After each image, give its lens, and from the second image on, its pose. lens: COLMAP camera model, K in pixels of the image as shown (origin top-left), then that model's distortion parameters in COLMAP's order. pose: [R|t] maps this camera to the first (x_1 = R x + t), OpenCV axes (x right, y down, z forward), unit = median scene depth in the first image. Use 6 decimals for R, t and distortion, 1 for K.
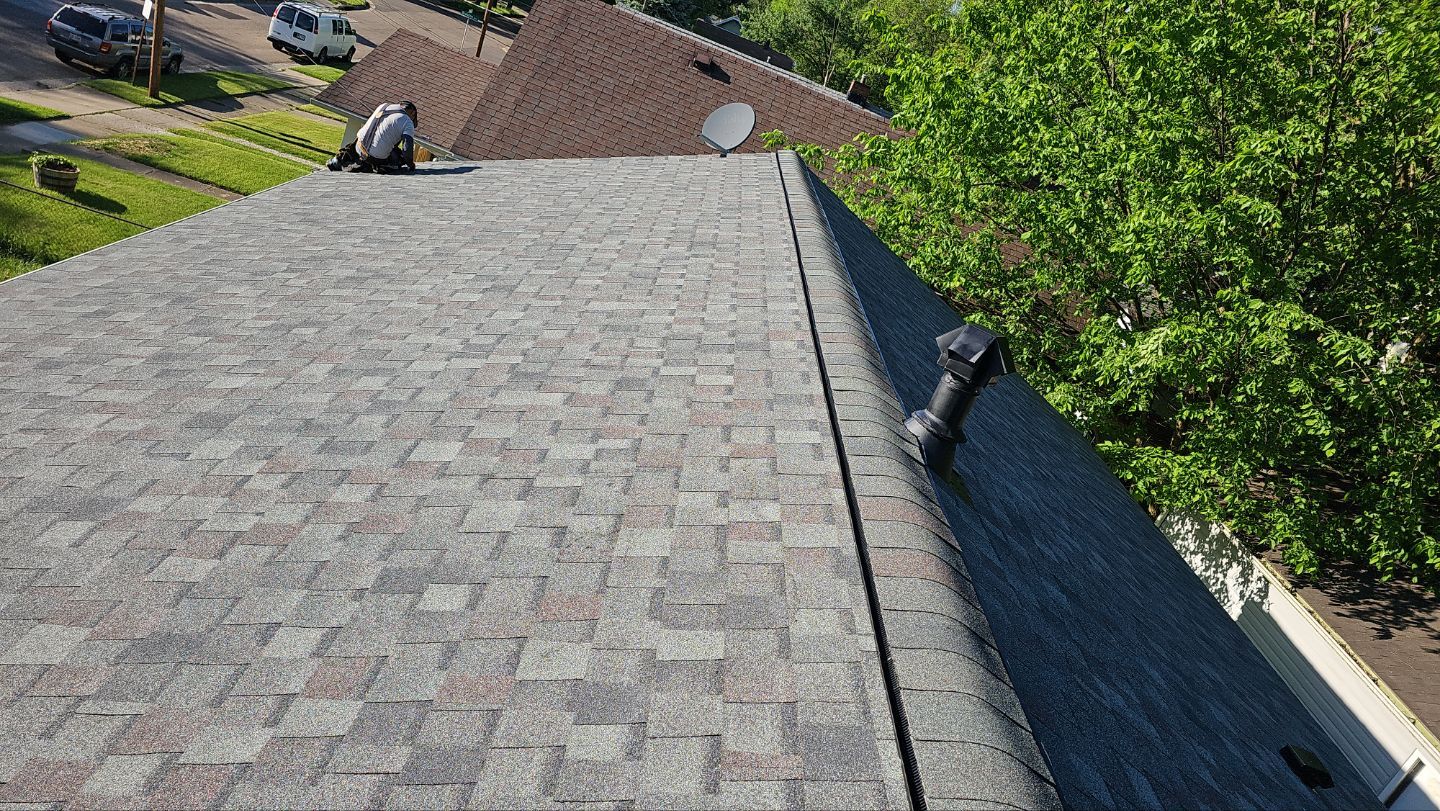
lens RADIAL K [[943.9, 0, 733.8], [0, 943.9, 401.9], [0, 0, 1]] dist [0.074132, -0.067451]
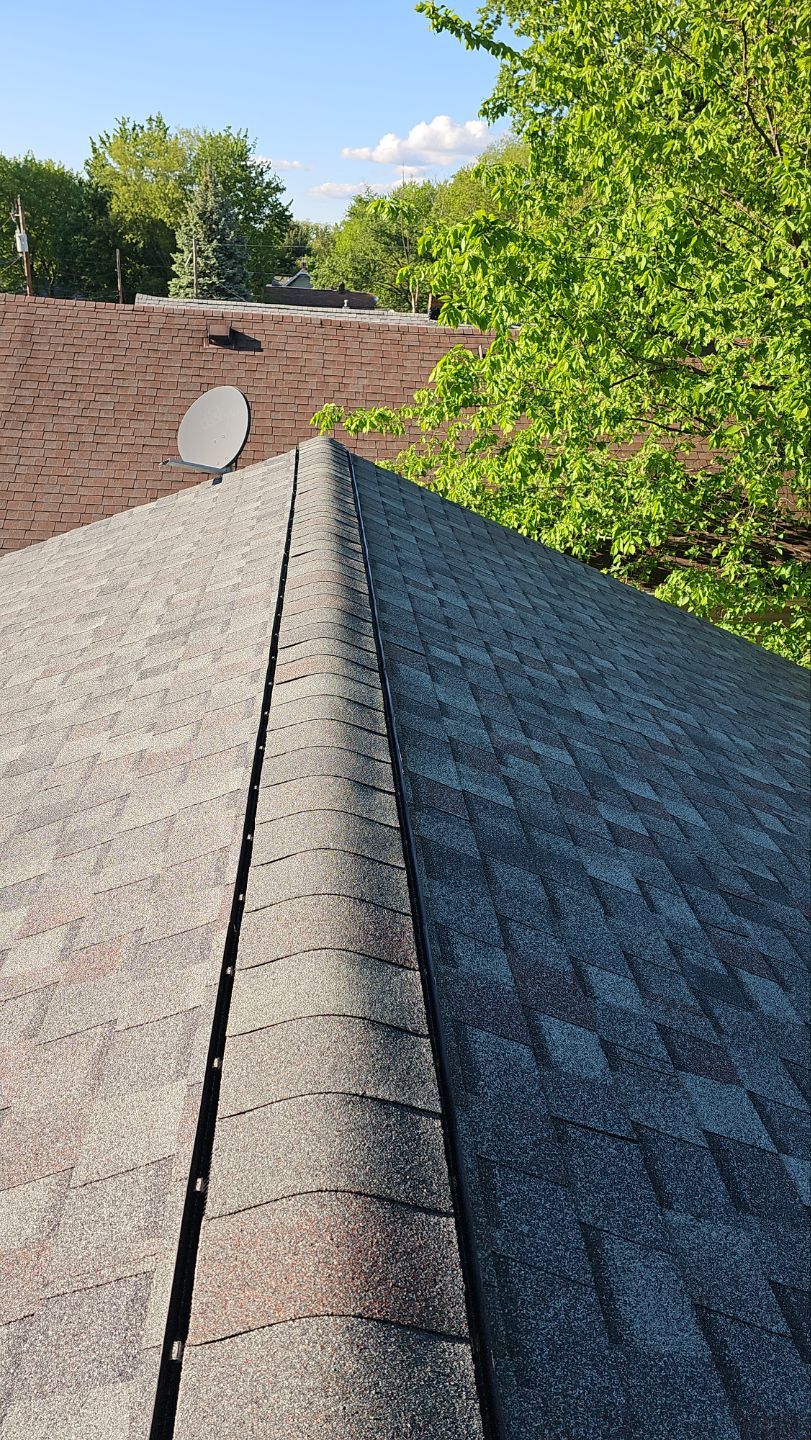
lens RADIAL K [[975.3, 0, 399.4], [0, 975.3, 725.1], [0, 0, 1]] dist [0.071825, -0.072051]
pose [[0.951424, -0.304412, -0.046097, 0.070667], [0.306645, 0.950330, 0.053300, -0.094580], [0.027582, -0.064846, 0.997514, 0.318540]]
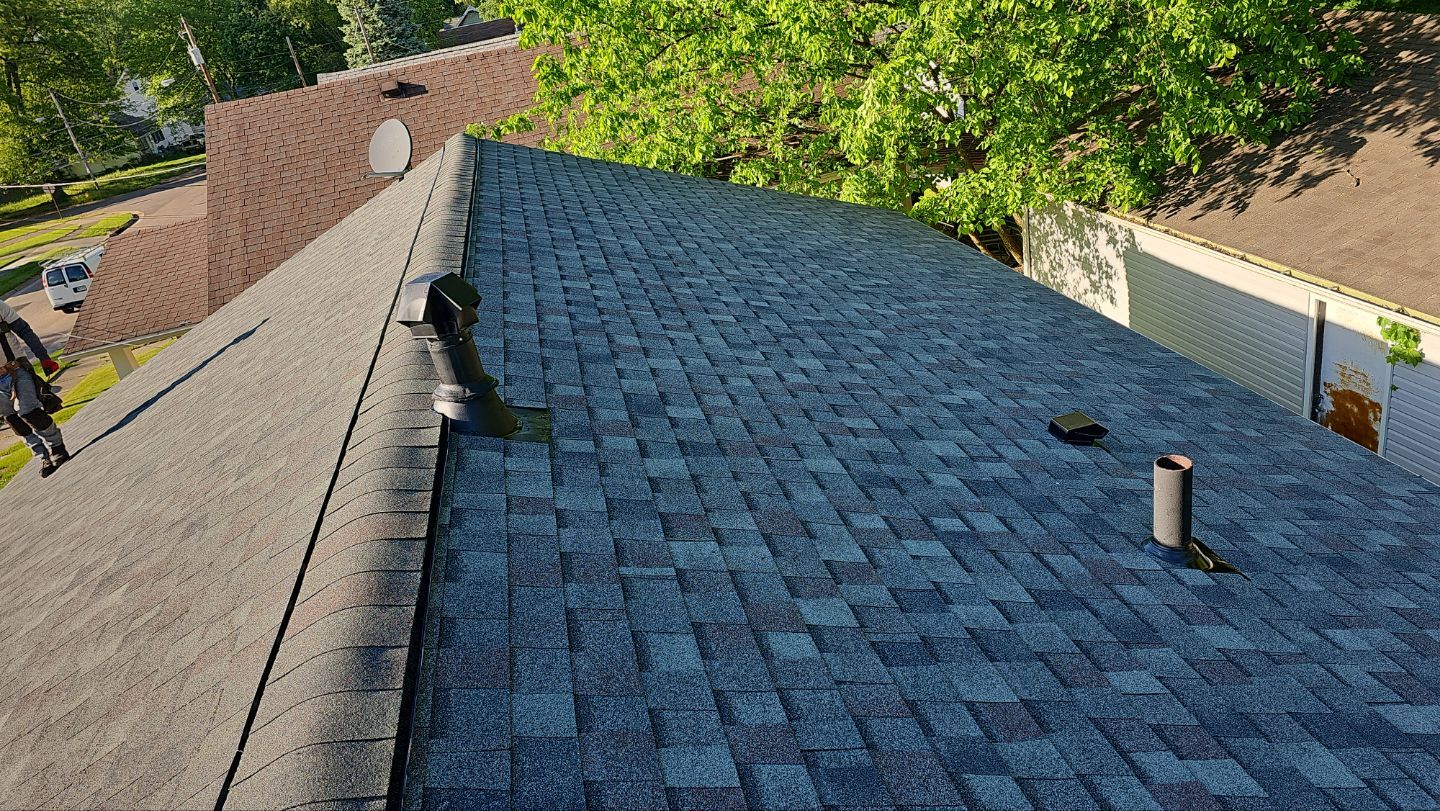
lens RADIAL K [[943.9, 0, 733.8], [0, 943.9, 401.9], [0, 0, 1]] dist [0.074132, -0.067451]
pose [[0.826138, -0.563456, -0.003540, 0.122728], [0.562062, 0.823619, 0.075746, 0.032860], [-0.039764, -0.064566, 0.997121, 0.020141]]
